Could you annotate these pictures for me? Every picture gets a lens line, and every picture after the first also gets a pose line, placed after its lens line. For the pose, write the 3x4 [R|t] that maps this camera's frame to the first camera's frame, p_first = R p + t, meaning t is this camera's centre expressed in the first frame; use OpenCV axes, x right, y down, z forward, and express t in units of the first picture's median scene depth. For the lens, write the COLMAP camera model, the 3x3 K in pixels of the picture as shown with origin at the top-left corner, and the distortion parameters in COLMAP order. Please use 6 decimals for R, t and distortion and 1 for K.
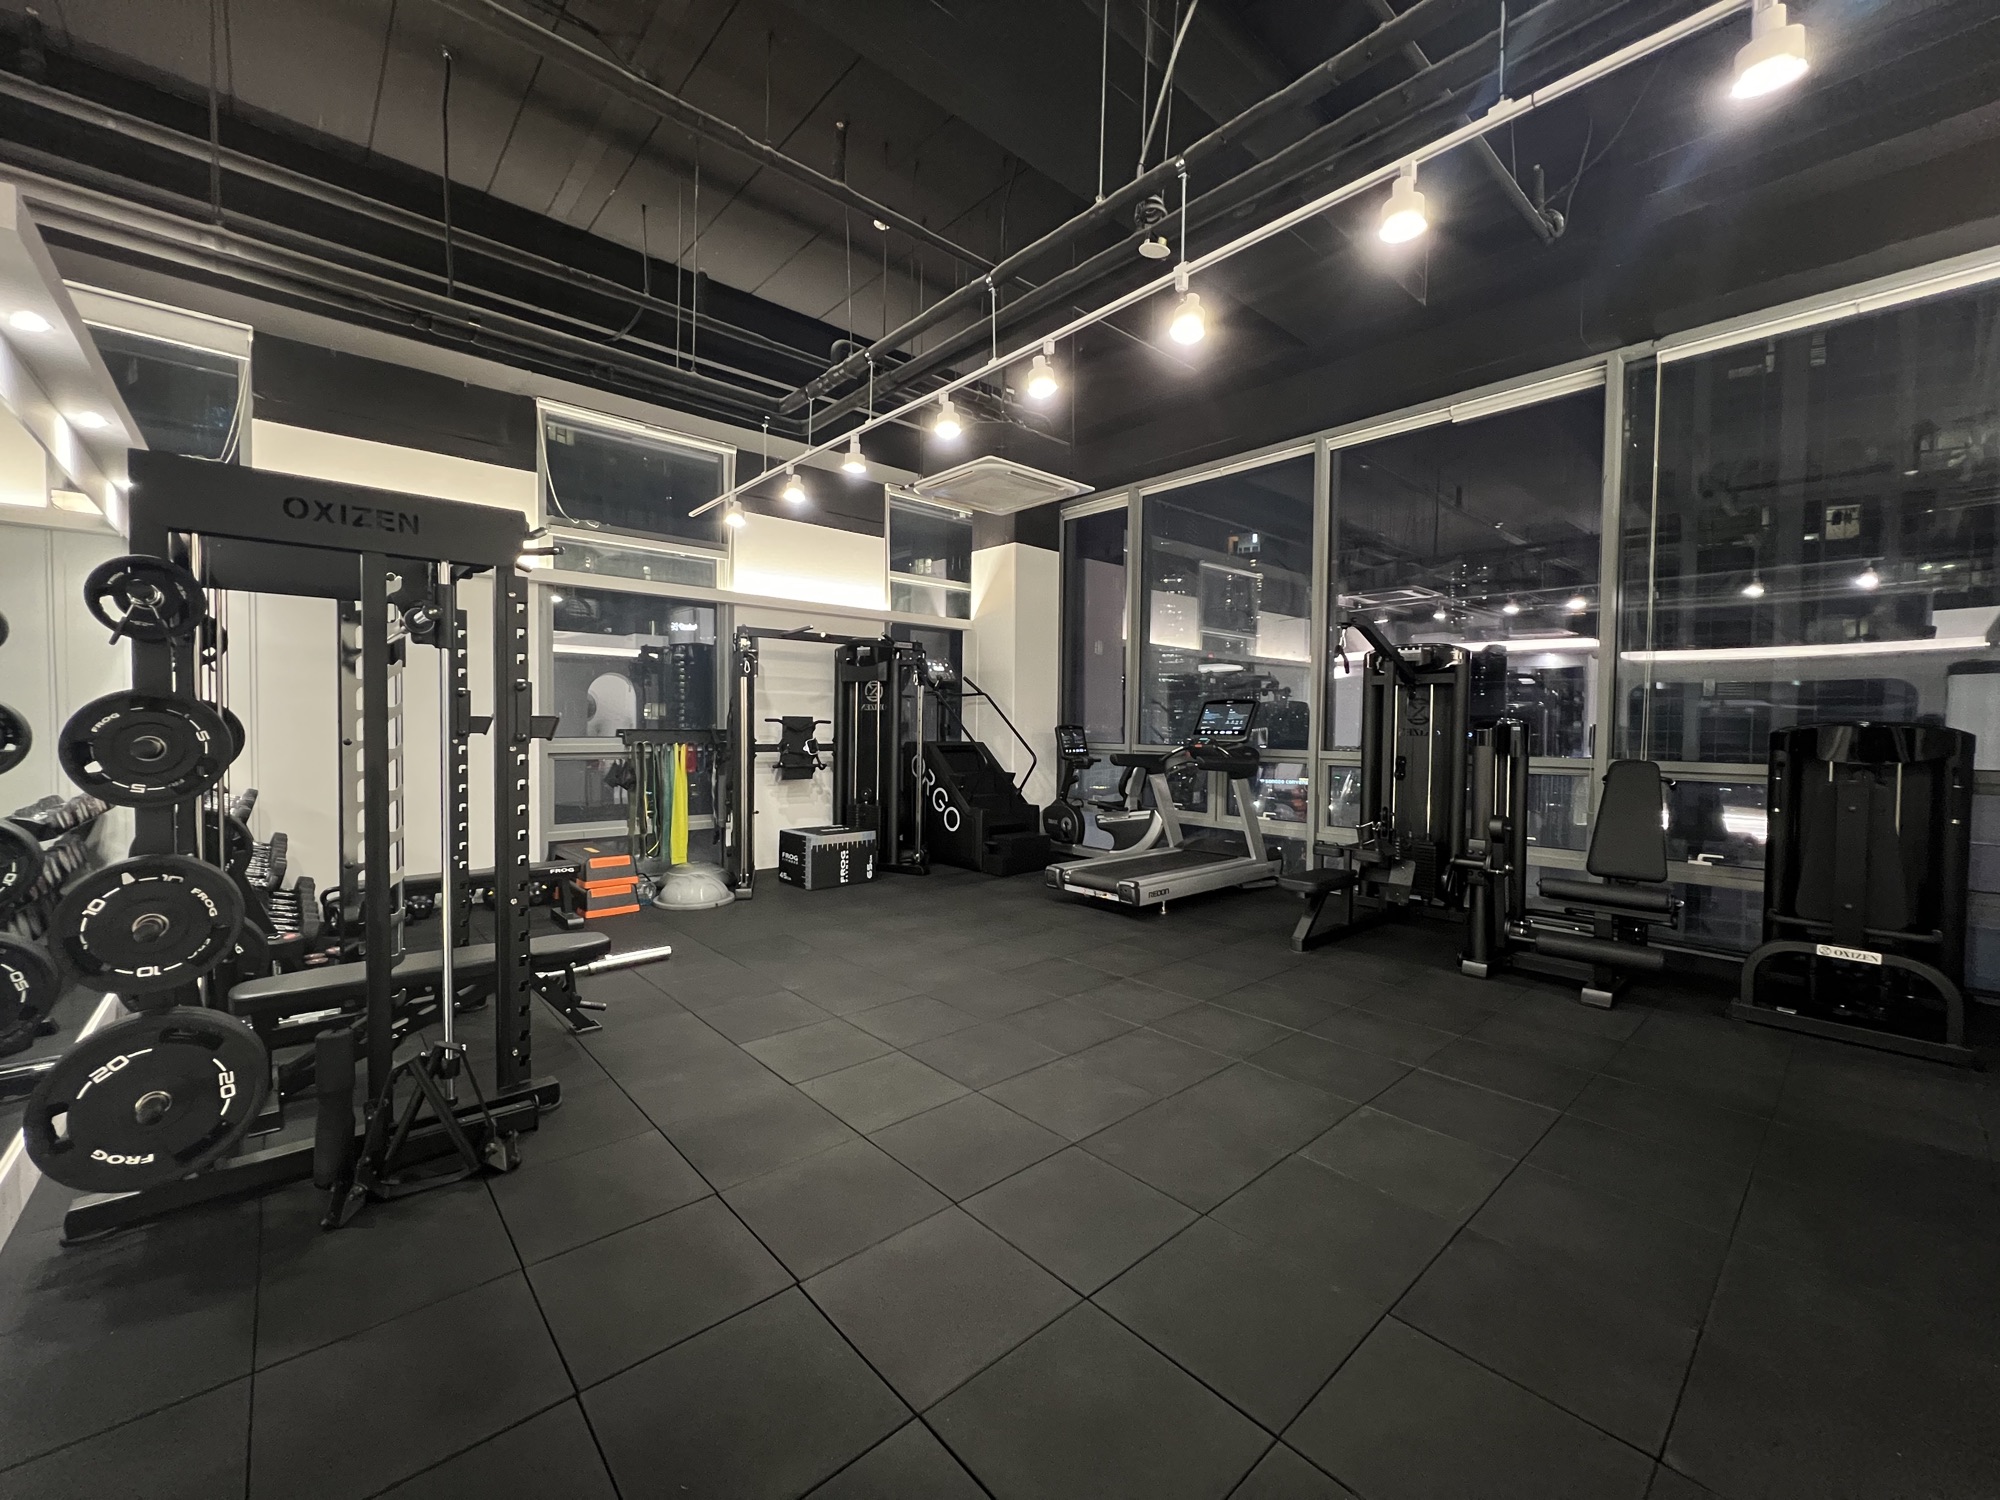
lens RADIAL K [[804.0, 0, 1003.3], [0, 804.0, 745.5], [0, 0, 1]] dist [0.000075, 0.000001]
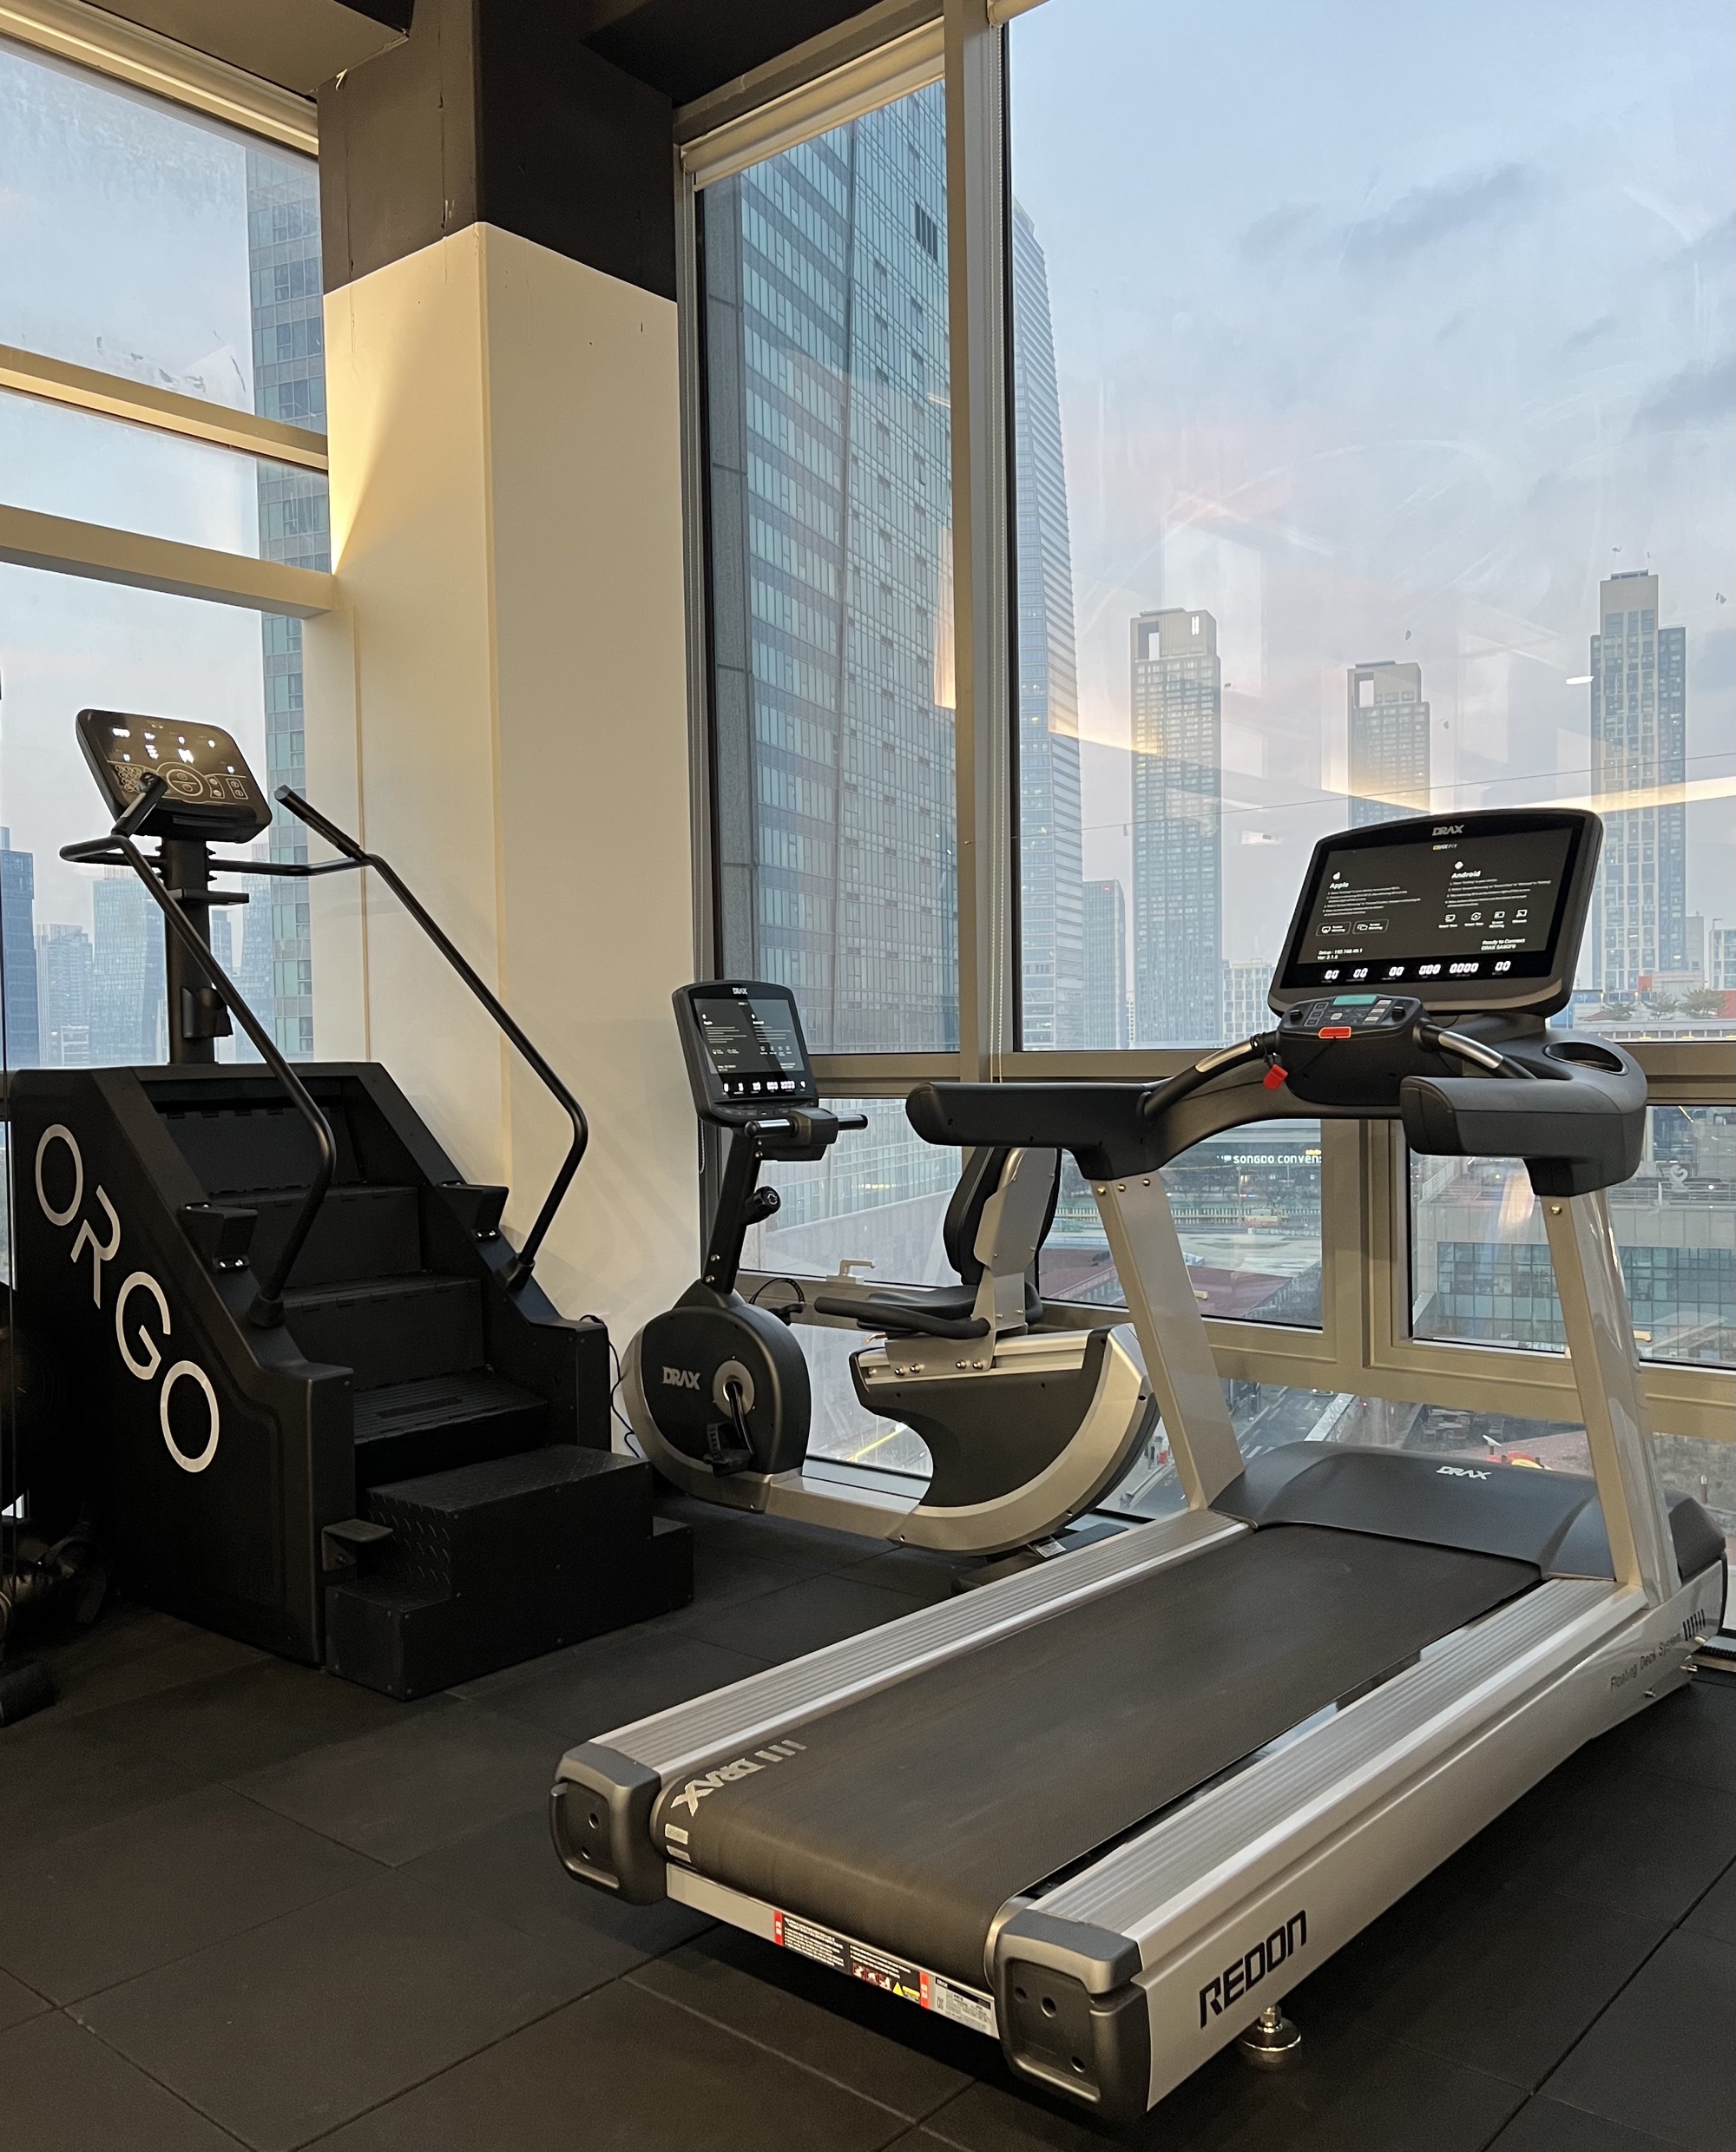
lens RADIAL K [[1802.7, 0, 869.3], [0, 1802.7, 1079.1], [0, 0, 1]] dist [0.000143, 0.000079]
pose [[0.992584, -0.031944, 0.117287, 0.062874], [0.032168, 0.999482, -0.000019, 0.006901], [-0.117226, 0.003792, 0.993098, 0.491838]]
